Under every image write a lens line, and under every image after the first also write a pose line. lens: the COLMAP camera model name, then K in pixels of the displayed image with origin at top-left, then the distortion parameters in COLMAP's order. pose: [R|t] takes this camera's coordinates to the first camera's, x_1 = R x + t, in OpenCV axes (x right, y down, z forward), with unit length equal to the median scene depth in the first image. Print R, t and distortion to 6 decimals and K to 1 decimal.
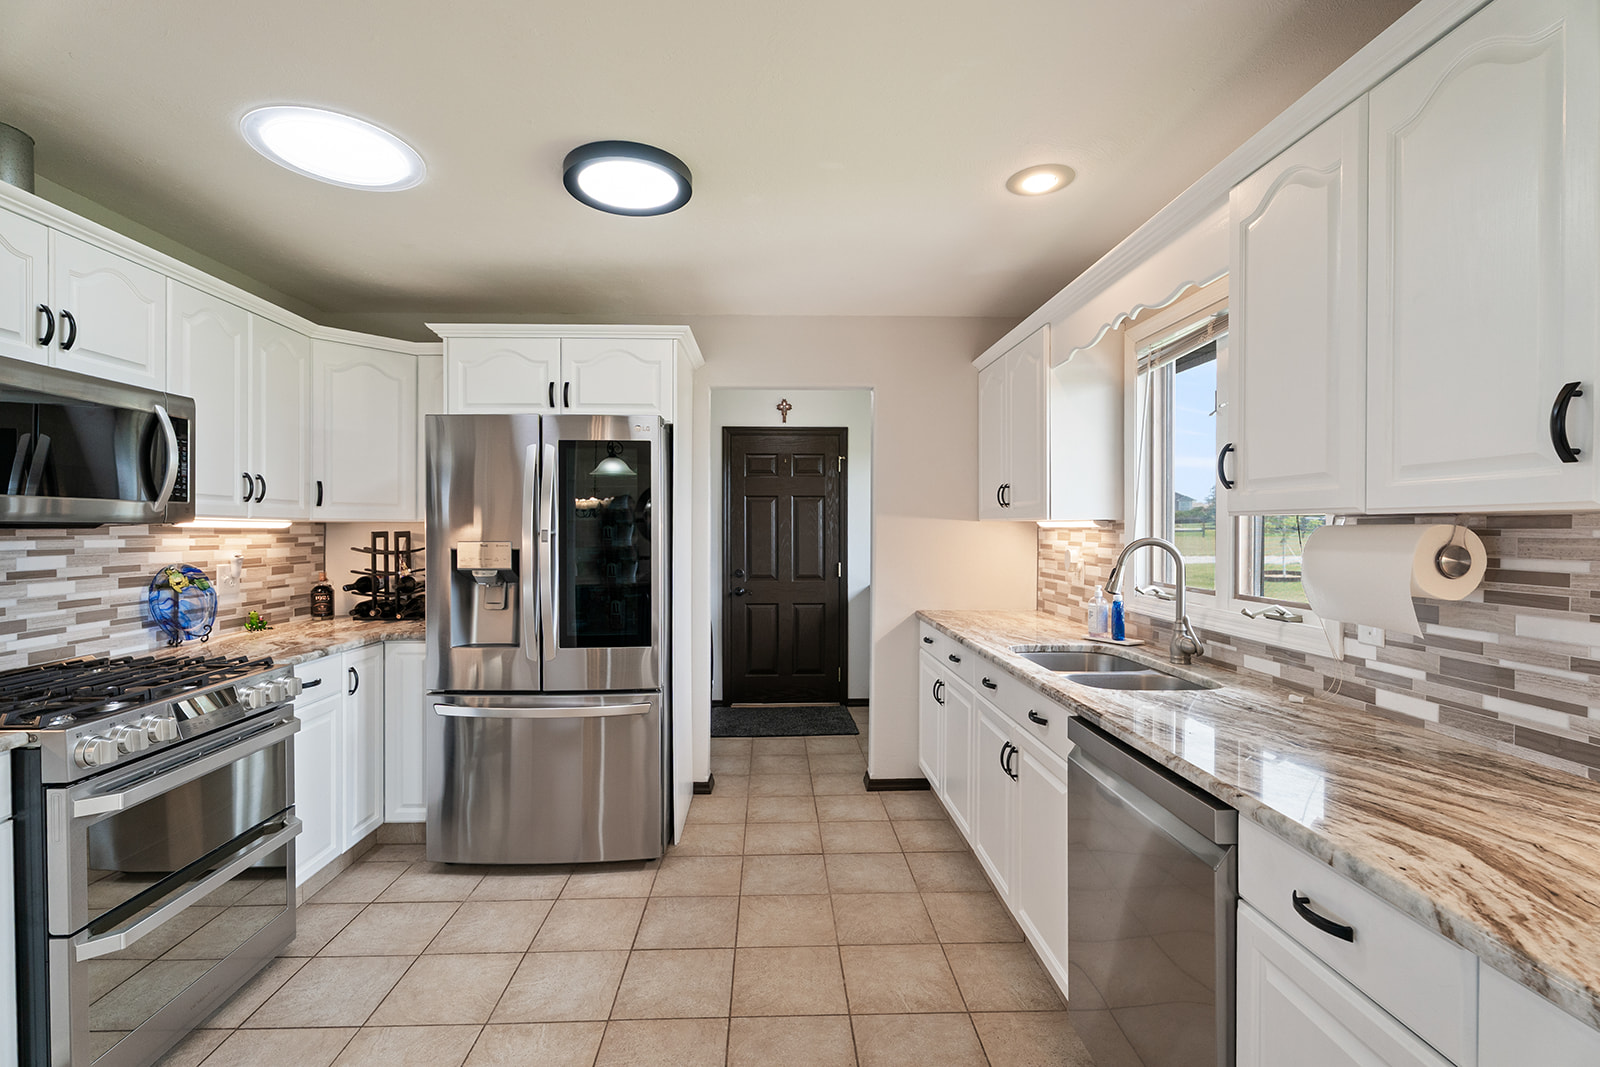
lens RADIAL K [[720.7, 0, 792.0], [0, 720.7, 531.9], [0, 0, 1]] dist [0.007239, -0.001937]
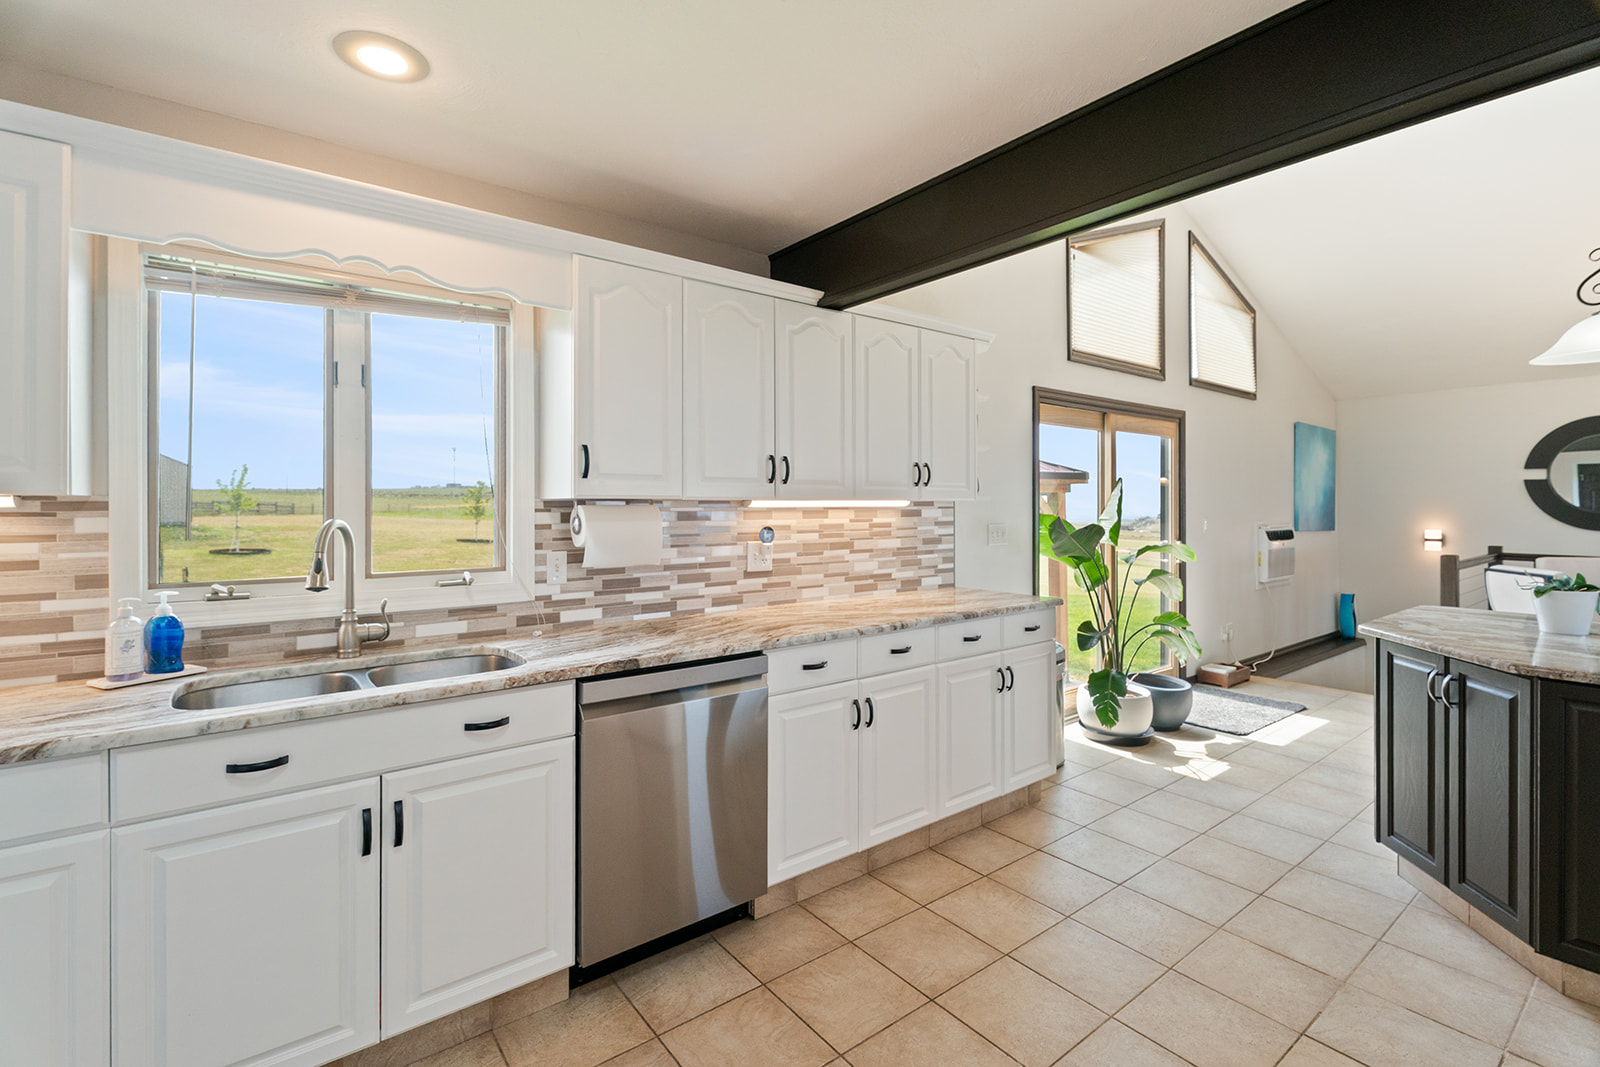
lens RADIAL K [[720.7, 0, 821.3], [0, 720.7, 510.9], [0, 0, 1]] dist [0.007239, -0.001937]
pose [[-0.603425, -0.000387, 0.797420, -0.426889], [0.007451, 0.999953, 0.006123, -0.002656], [-0.797385, 0.009637, -0.603394, 0.833328]]
